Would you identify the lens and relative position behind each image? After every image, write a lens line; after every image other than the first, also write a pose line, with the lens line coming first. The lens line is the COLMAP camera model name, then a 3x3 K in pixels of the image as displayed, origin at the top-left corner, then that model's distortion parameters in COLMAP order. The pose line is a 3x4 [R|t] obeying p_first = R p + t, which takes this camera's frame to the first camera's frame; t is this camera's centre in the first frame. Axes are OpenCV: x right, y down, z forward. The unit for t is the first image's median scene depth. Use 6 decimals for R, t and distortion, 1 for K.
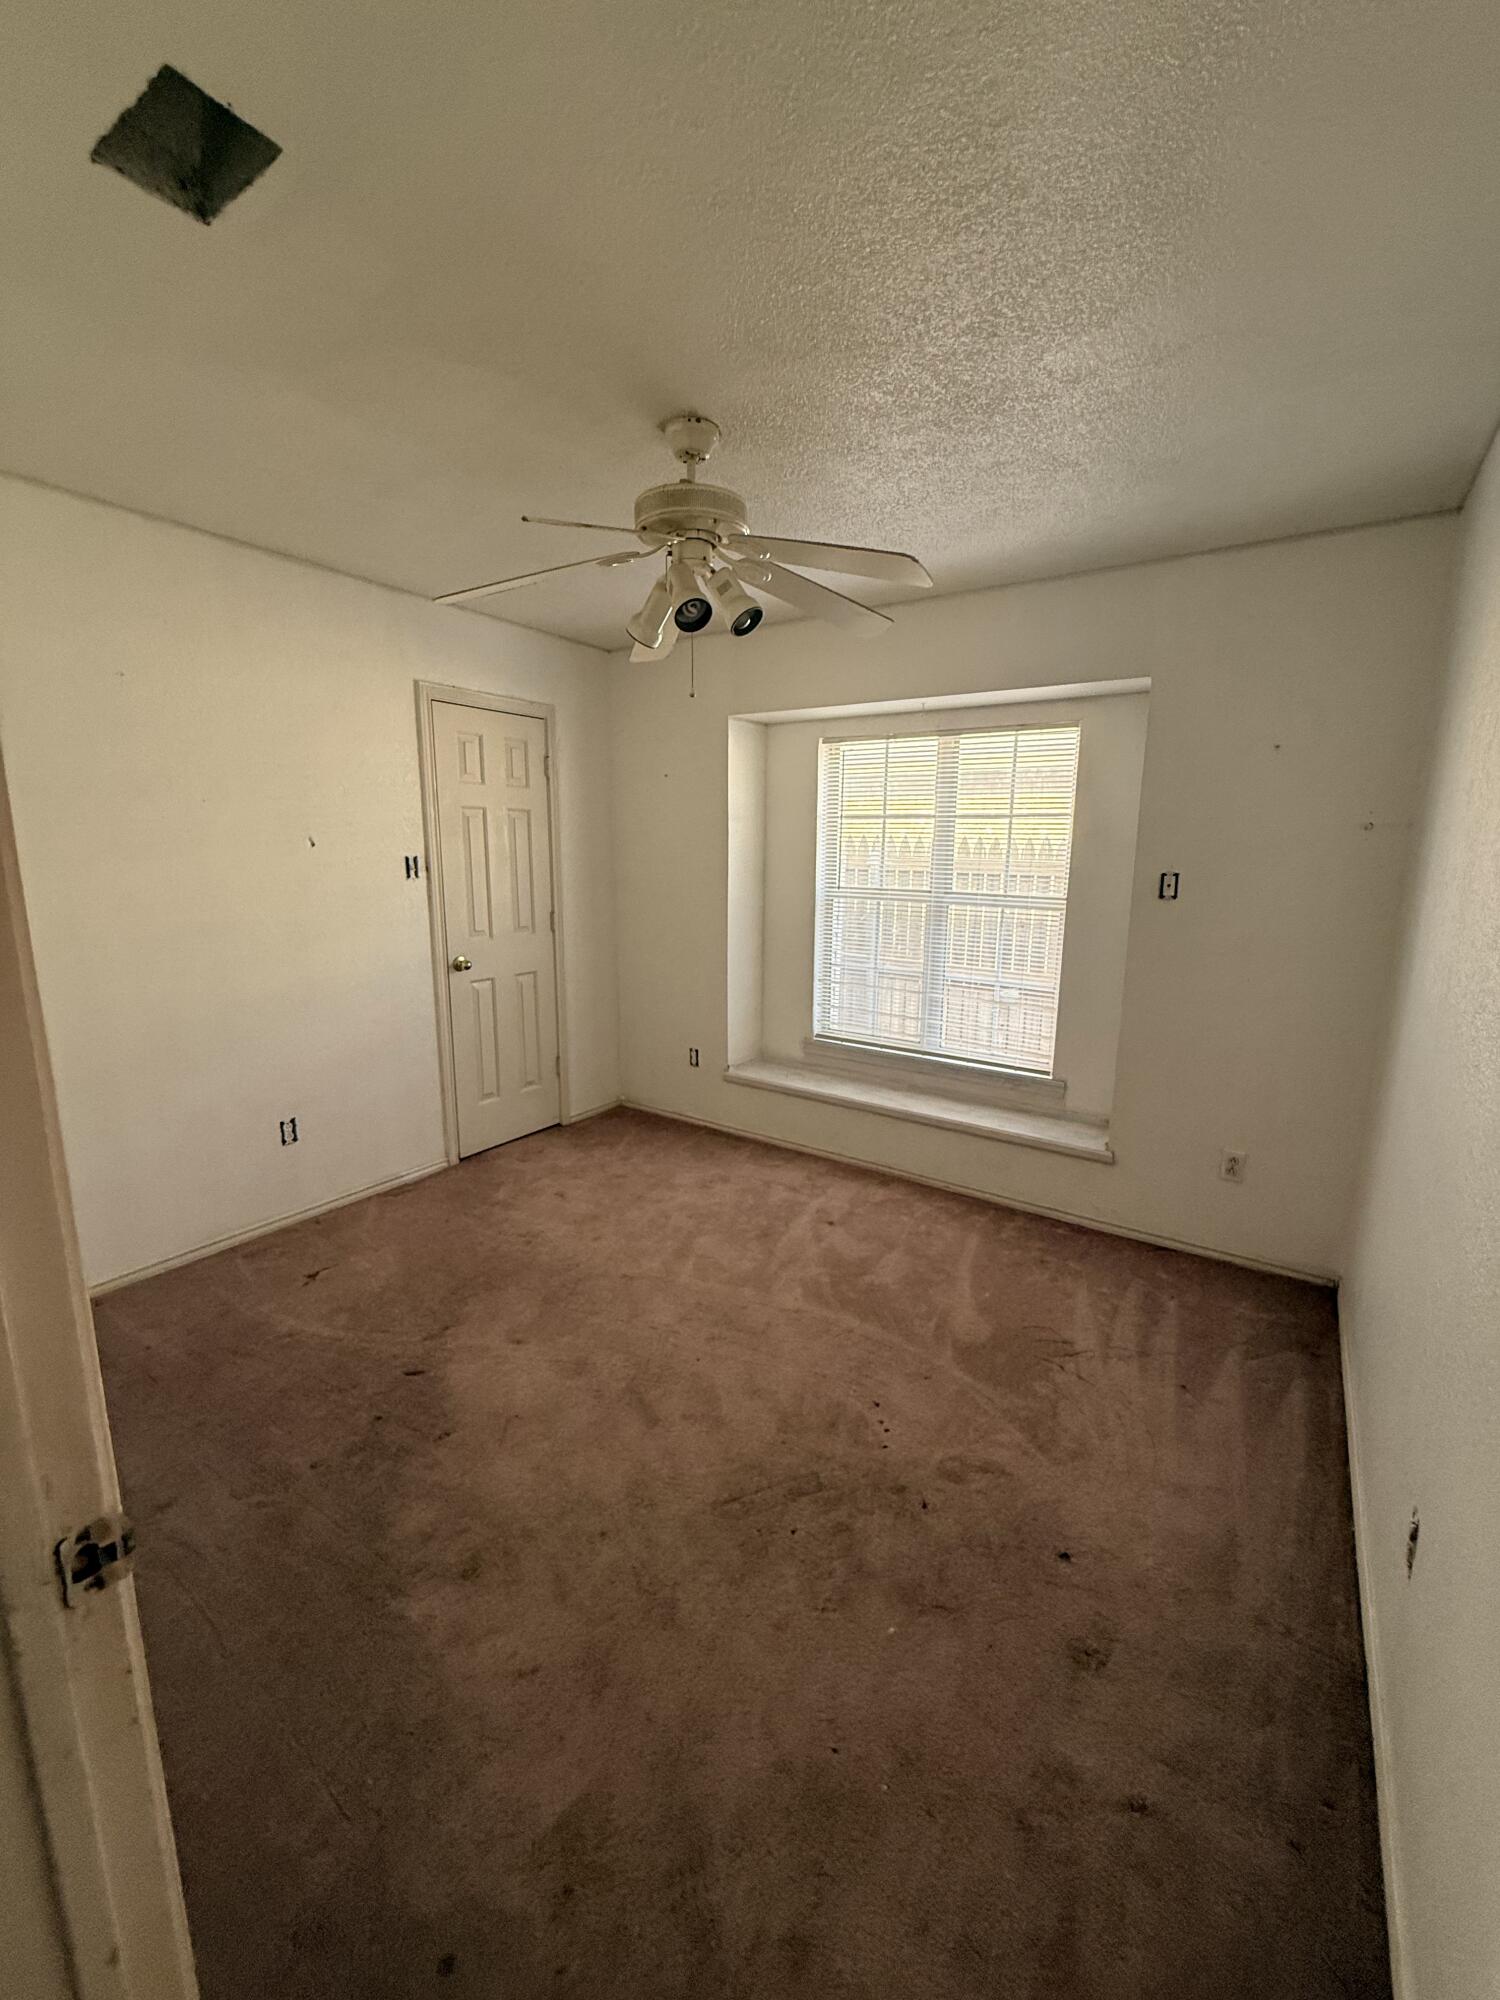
lens RADIAL K [[794.3, 0, 749.5], [0, 794.3, 999.0], [0, 0, 1]] dist [-0.004301, 0.001144]
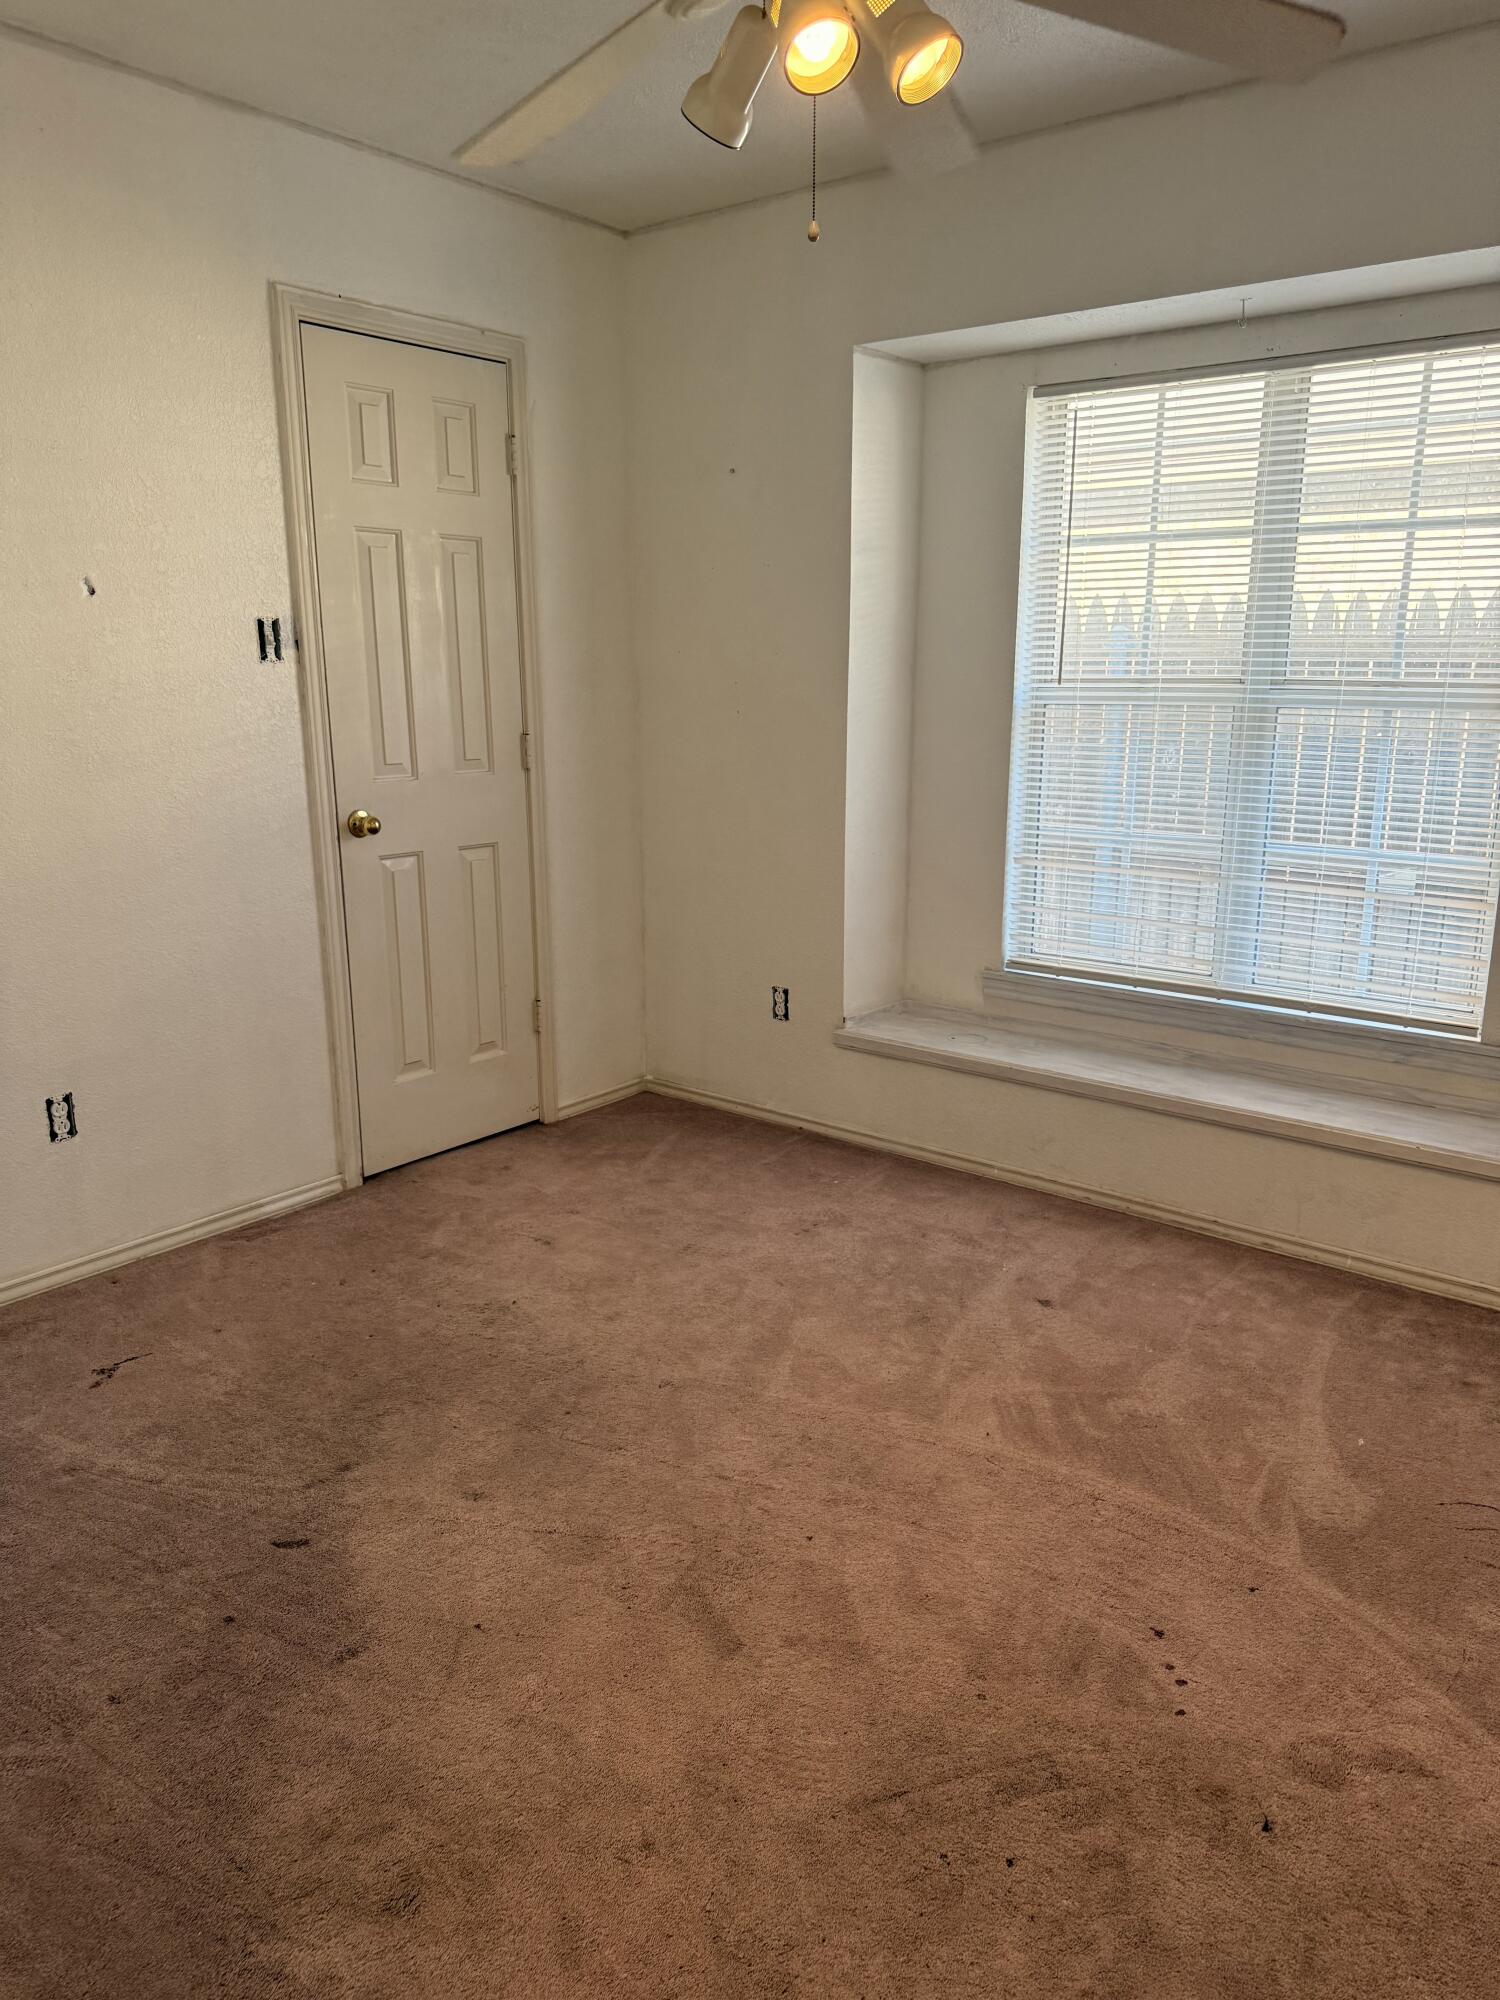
lens RADIAL K [[1407.5, 0, 742.8], [0, 1407.5, 1012.5], [0, 0, 1]] dist [0.055812, -0.060250]
pose [[0.996933, 0.007330, -0.077919, -0.030374], [-0.003212, 0.998598, 0.052838, 0.042237], [0.078197, -0.052425, 0.995559, 0.054013]]
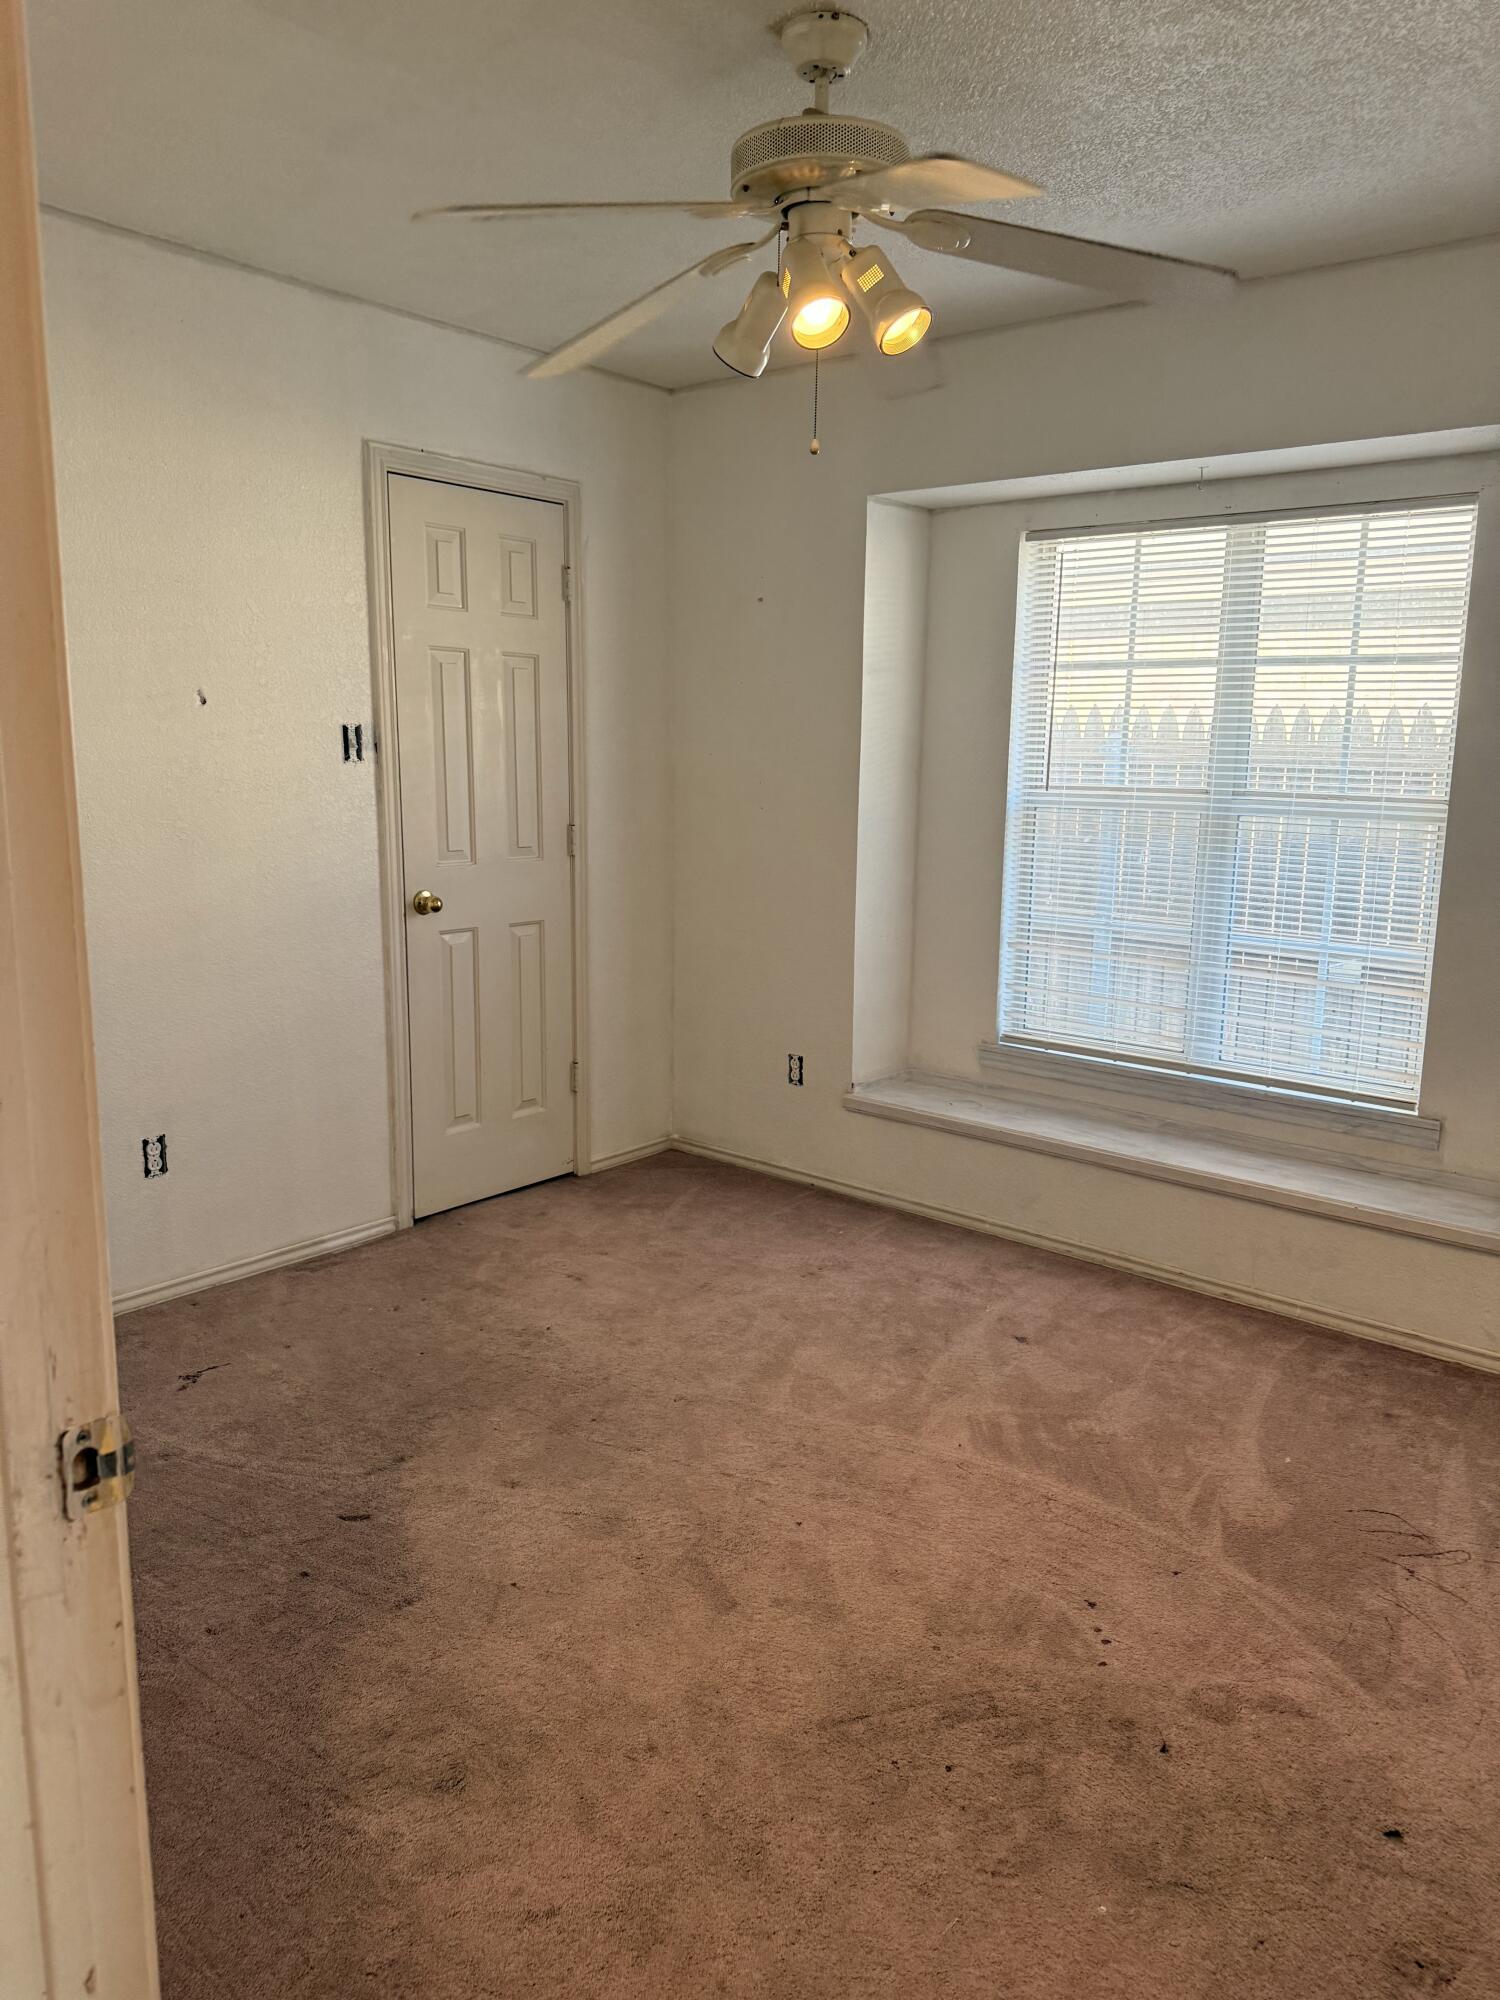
lens RADIAL K [[1407.5, 0, 761.0], [0, 1407.5, 1001.6], [0, 0, 1]] dist [0.055812, -0.060250]
pose [[0.995728, 0.021300, -0.089843, -0.002819], [-0.022174, 0.999716, -0.008748, 0.046274], [0.089631, 0.010703, 0.995918, -0.087865]]
